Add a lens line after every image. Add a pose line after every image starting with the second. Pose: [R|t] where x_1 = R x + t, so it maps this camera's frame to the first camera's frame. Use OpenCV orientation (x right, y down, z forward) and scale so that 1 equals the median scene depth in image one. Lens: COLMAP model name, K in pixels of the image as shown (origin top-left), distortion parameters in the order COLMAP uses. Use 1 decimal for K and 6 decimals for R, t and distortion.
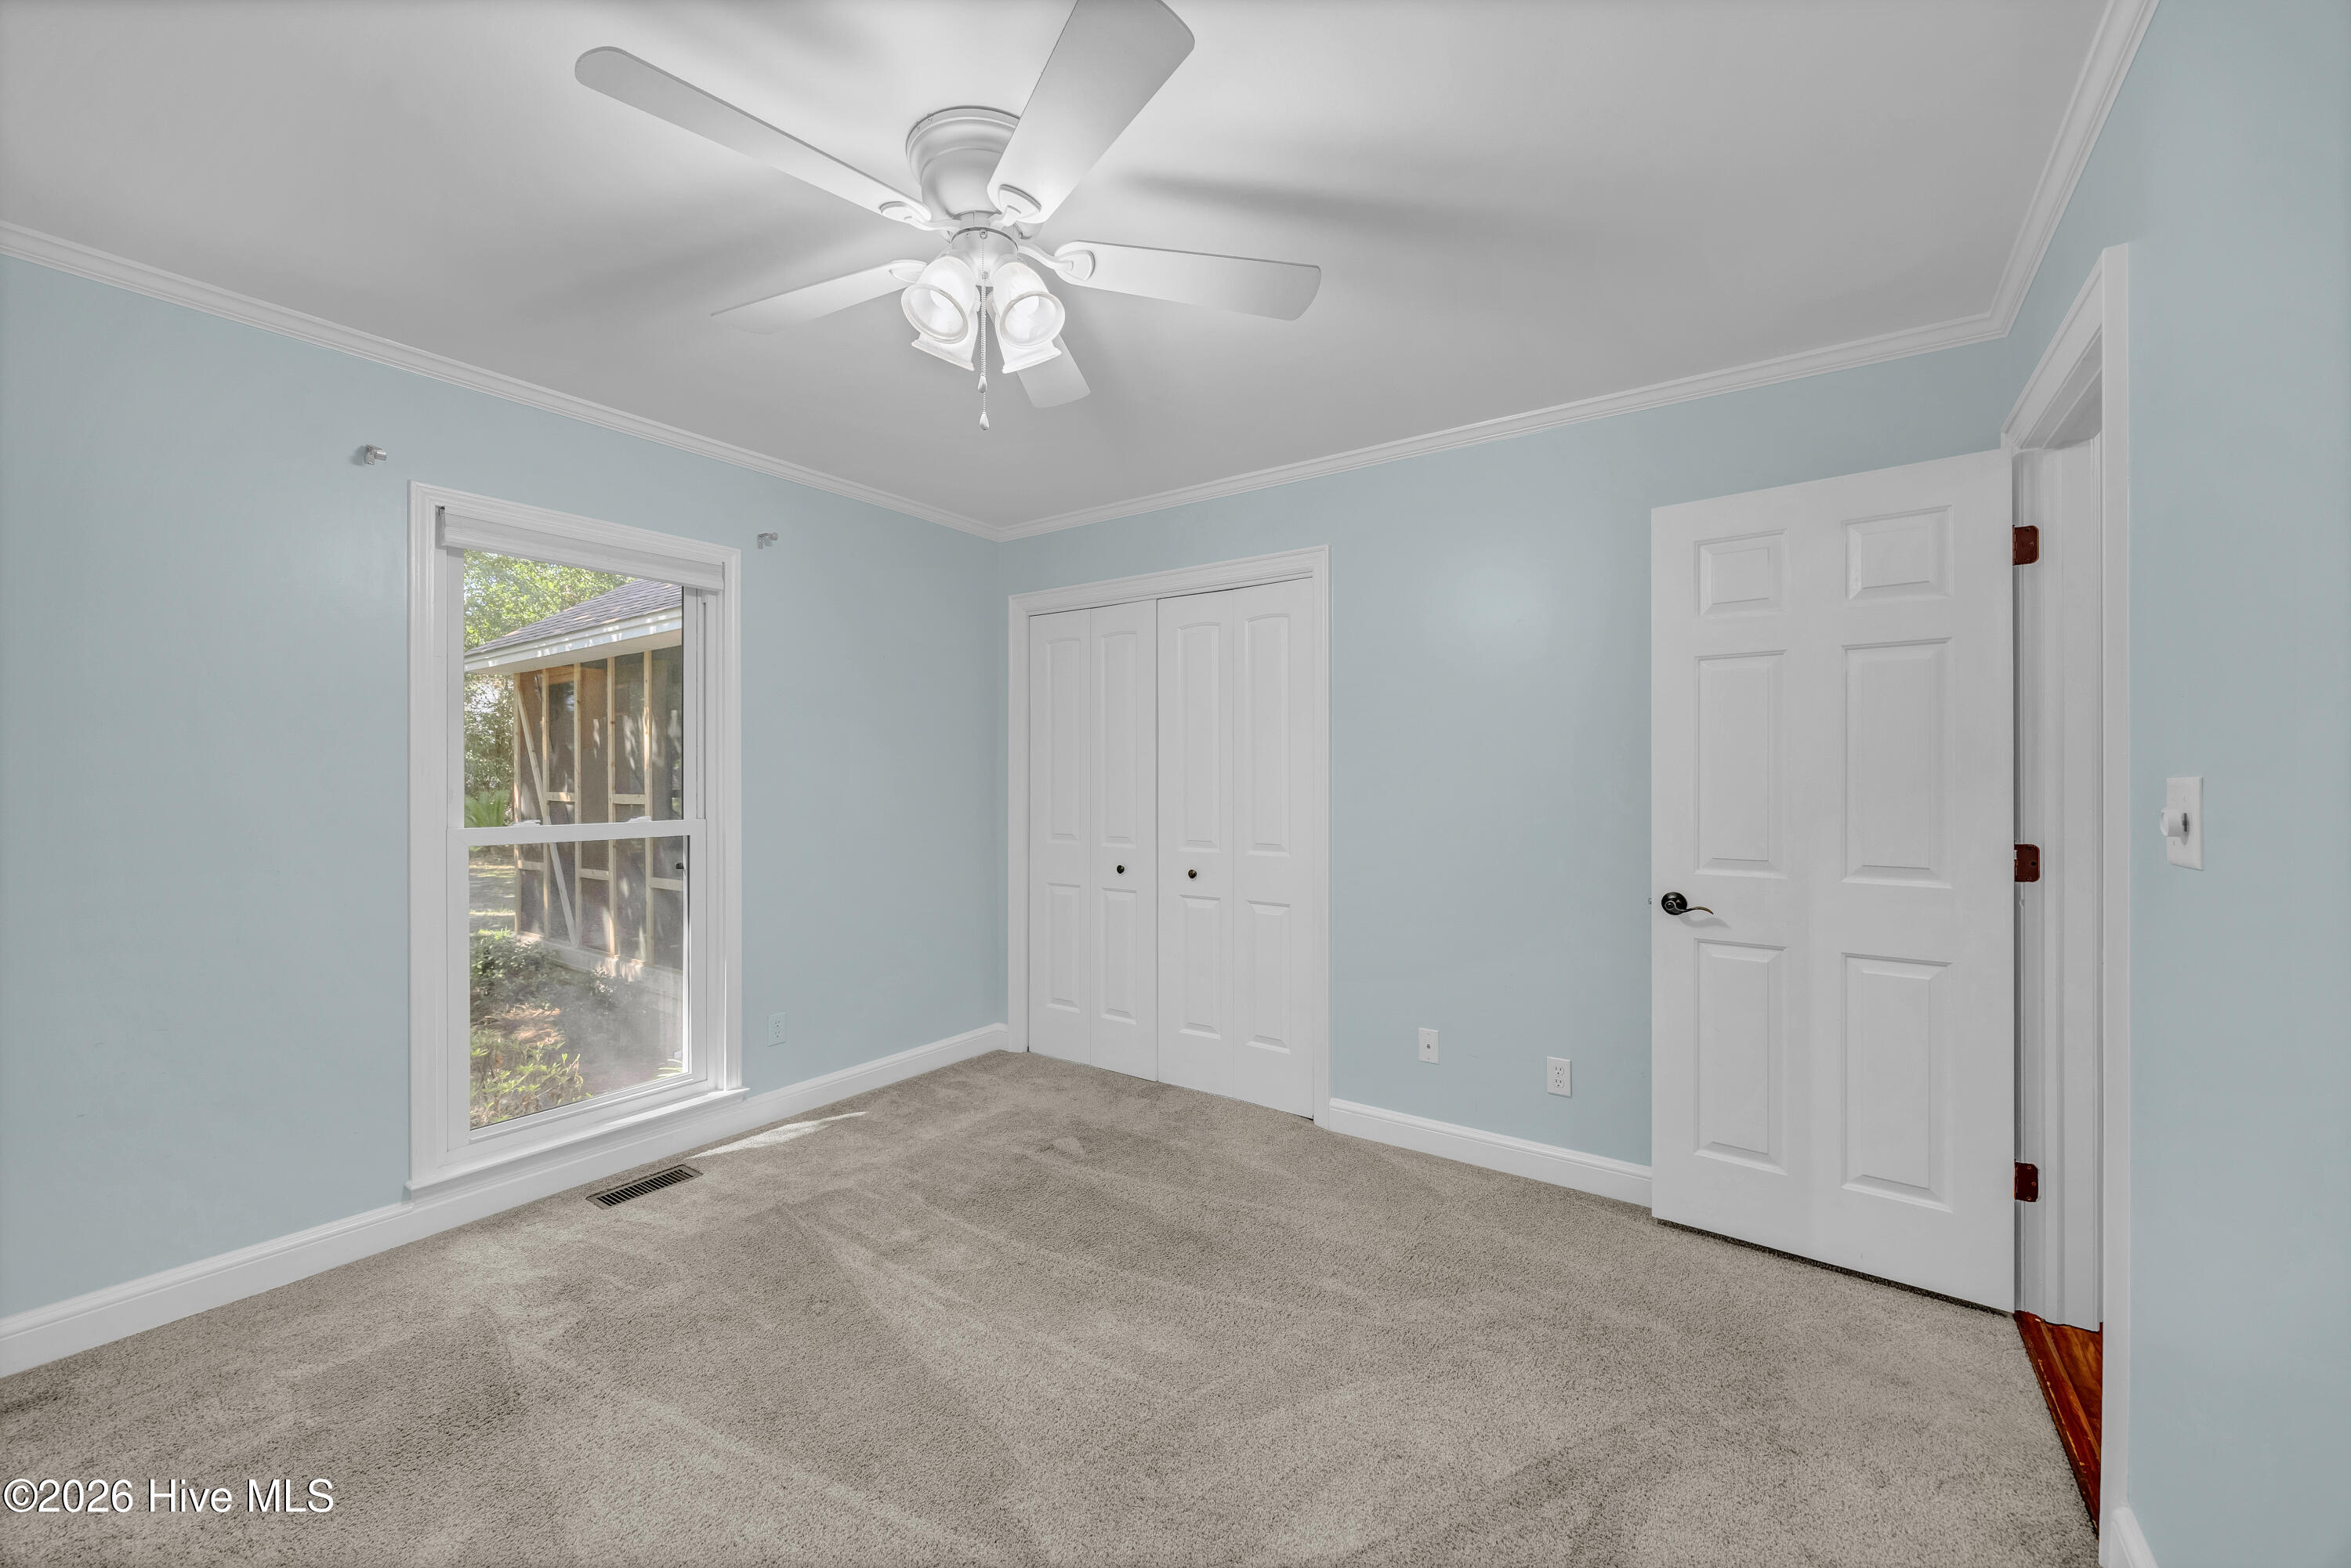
lens RADIAL K [[909.0, 0, 1183.9], [0, 909.0, 775.3], [0, 0, 1]] dist [-0.009136, -0.000587]
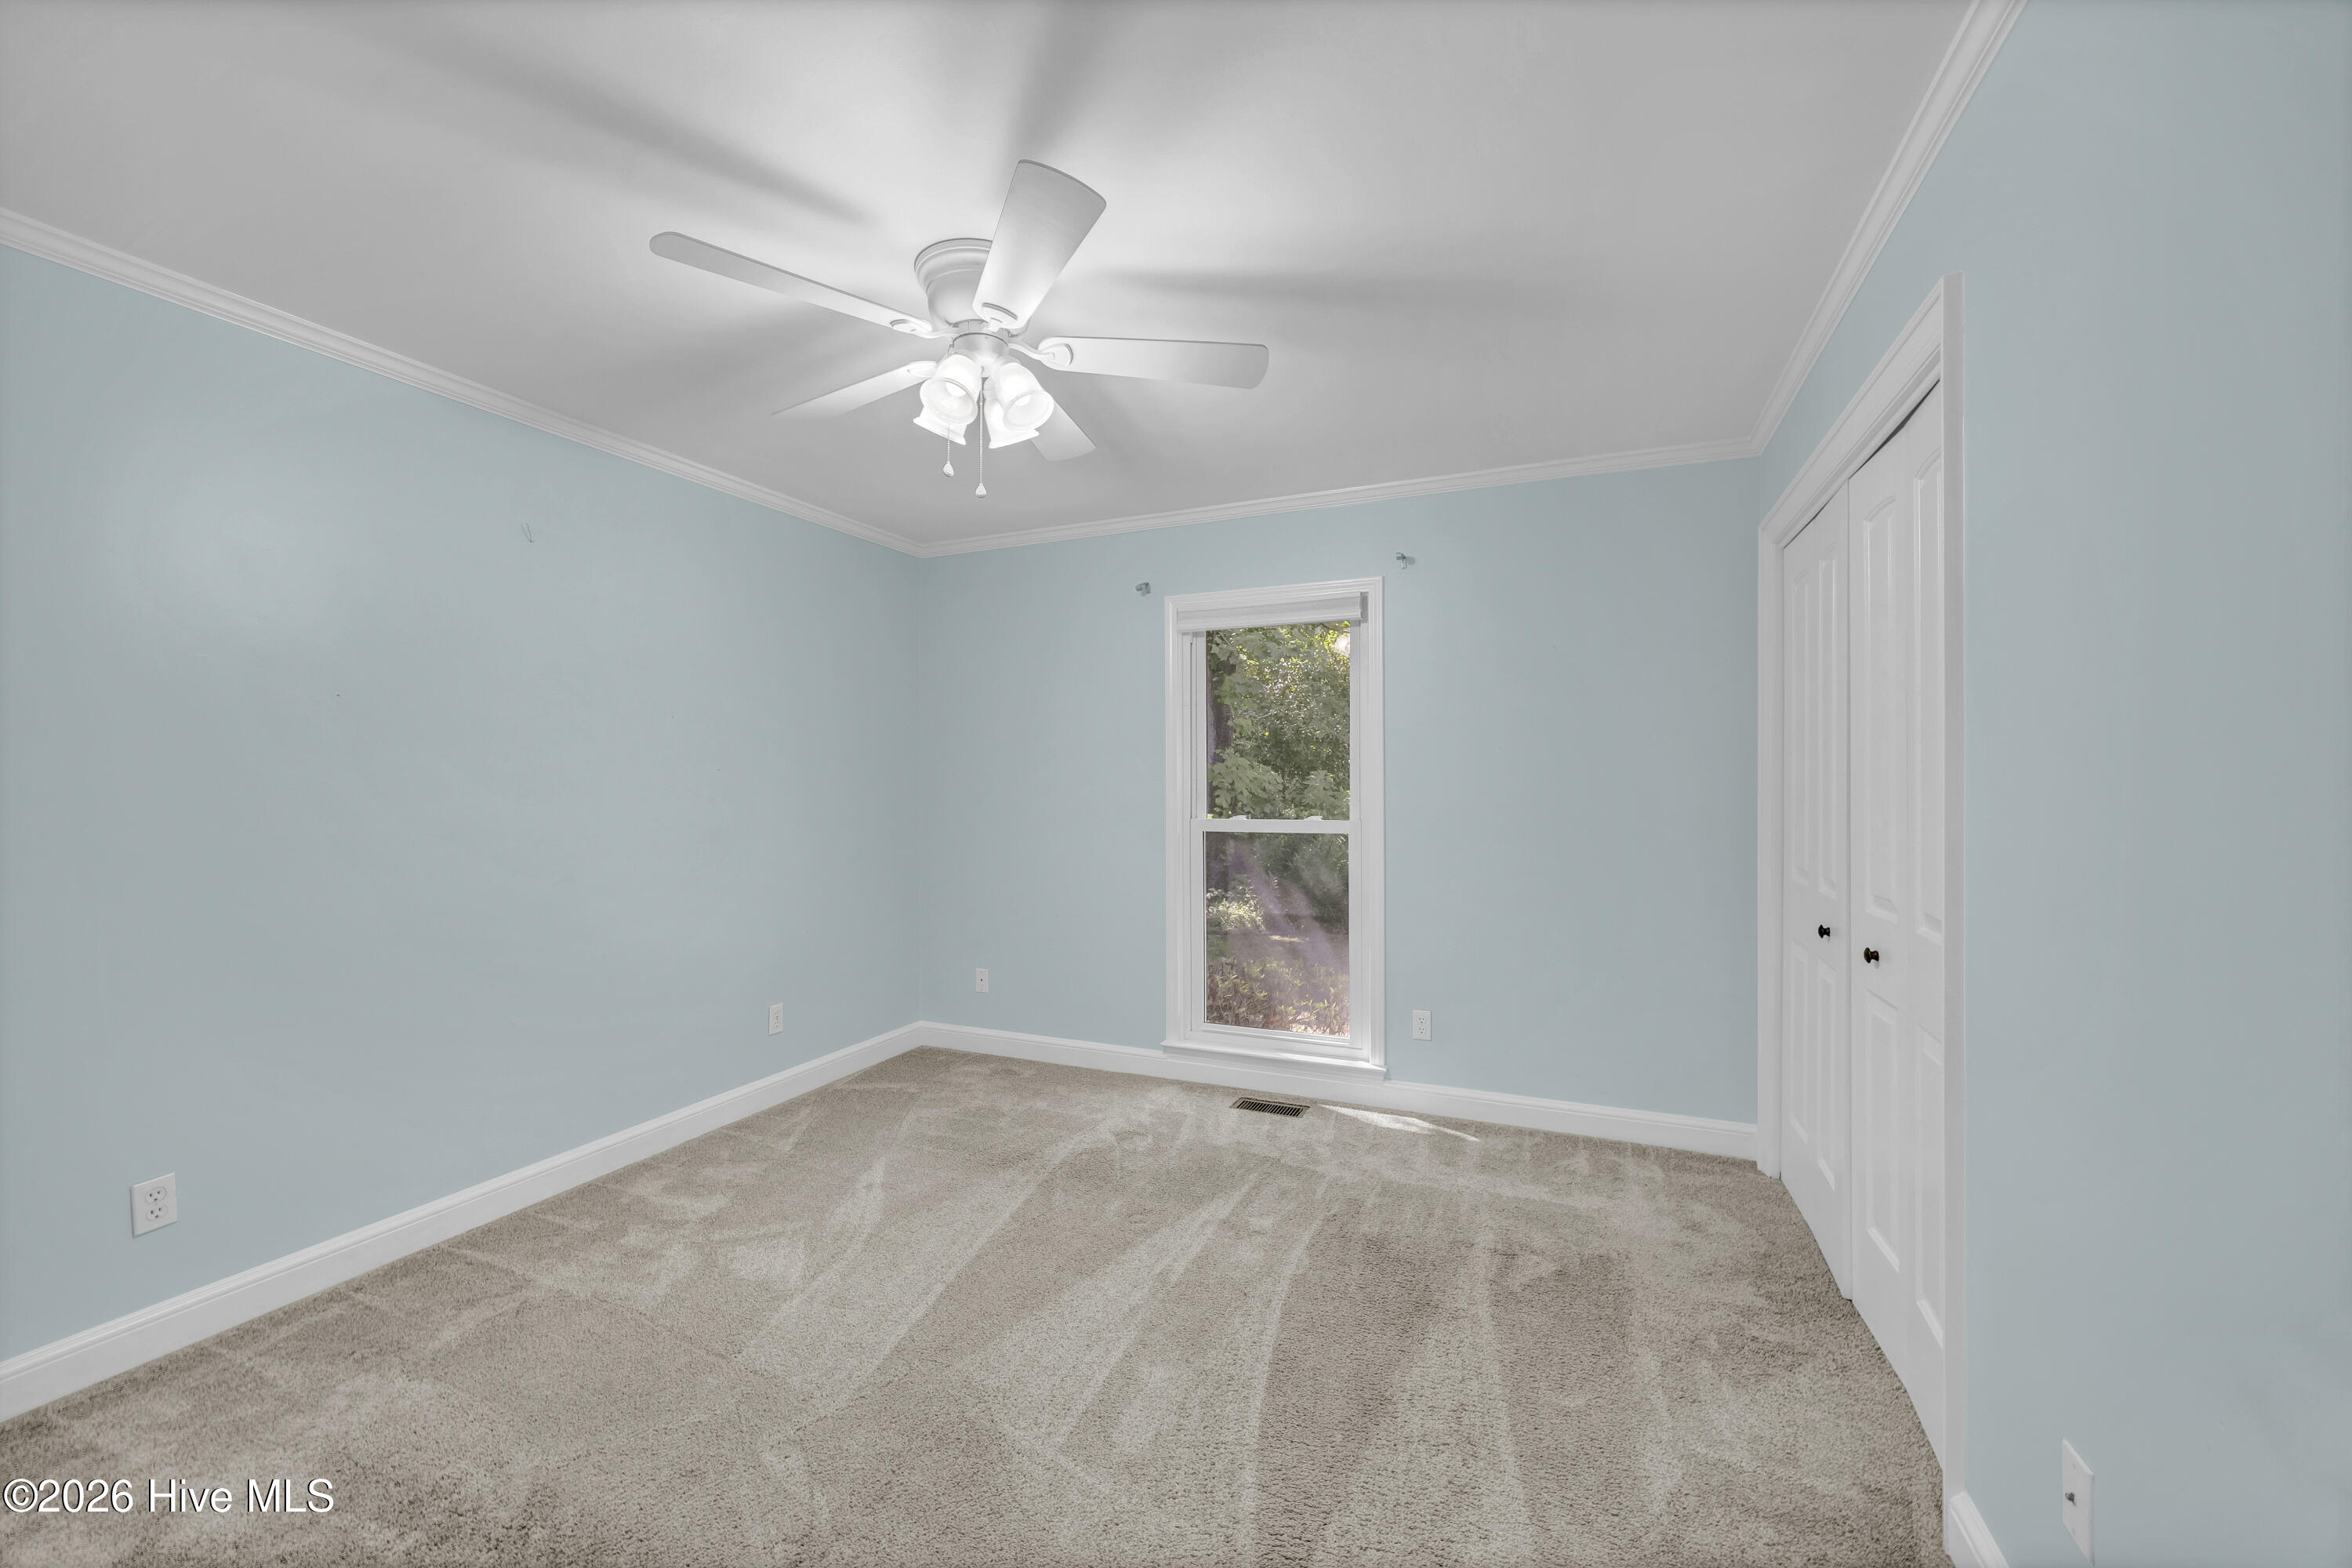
lens RADIAL K [[909.4, 0, 1184.4], [0, 909.4, 792.7], [0, 0, 1]] dist [-0.009136, -0.000587]
pose [[0.199282, 0.008909, -0.979902, 0.583093], [0.003579, 0.999945, 0.009819, 0.000398], [0.979936, -0.005463, 0.199239, 0.590811]]
